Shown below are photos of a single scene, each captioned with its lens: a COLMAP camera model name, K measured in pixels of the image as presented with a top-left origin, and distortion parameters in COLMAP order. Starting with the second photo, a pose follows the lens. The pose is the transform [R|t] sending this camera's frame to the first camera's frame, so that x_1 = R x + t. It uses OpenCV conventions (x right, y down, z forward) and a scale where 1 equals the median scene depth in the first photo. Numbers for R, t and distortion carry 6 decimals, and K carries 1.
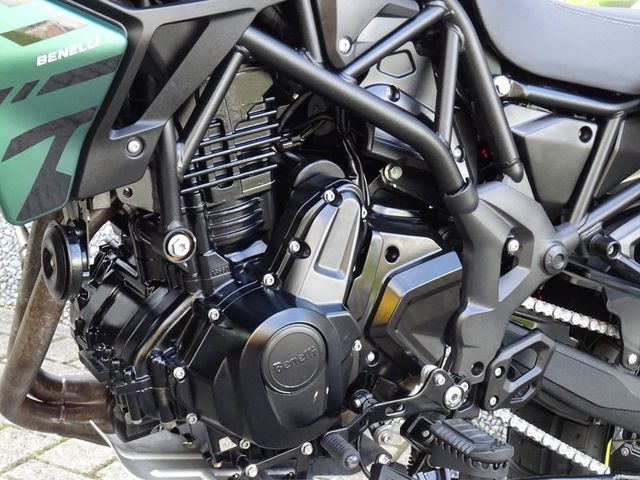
lens RADIAL K [[1113.2, 0, 319.1], [0, 1113.2, 239.4], [0, 0, 1]] dist [-0.042002, 0.000000]
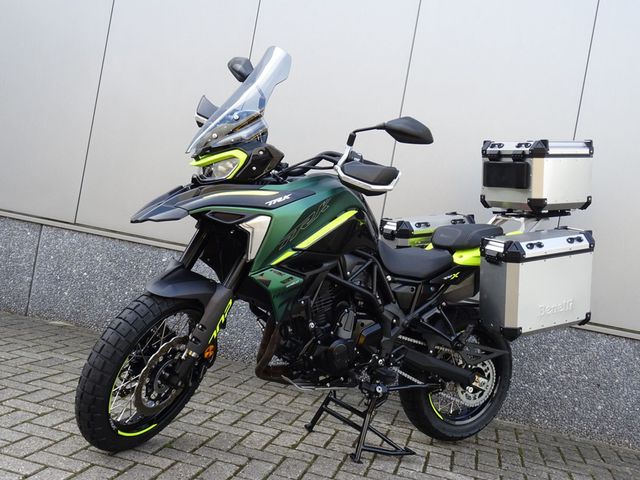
lens RADIAL K [[705.9, 0, 323.1], [0, 705.9, 239.1], [0, 0, 1]] dist [0.027961, 0.000000]
pose [[0.998168, -0.043969, 0.041569, -0.152127], [0.048365, 0.992593, -0.111441, -0.014961], [-0.036361, 0.113247, 0.992901, -1.394066]]
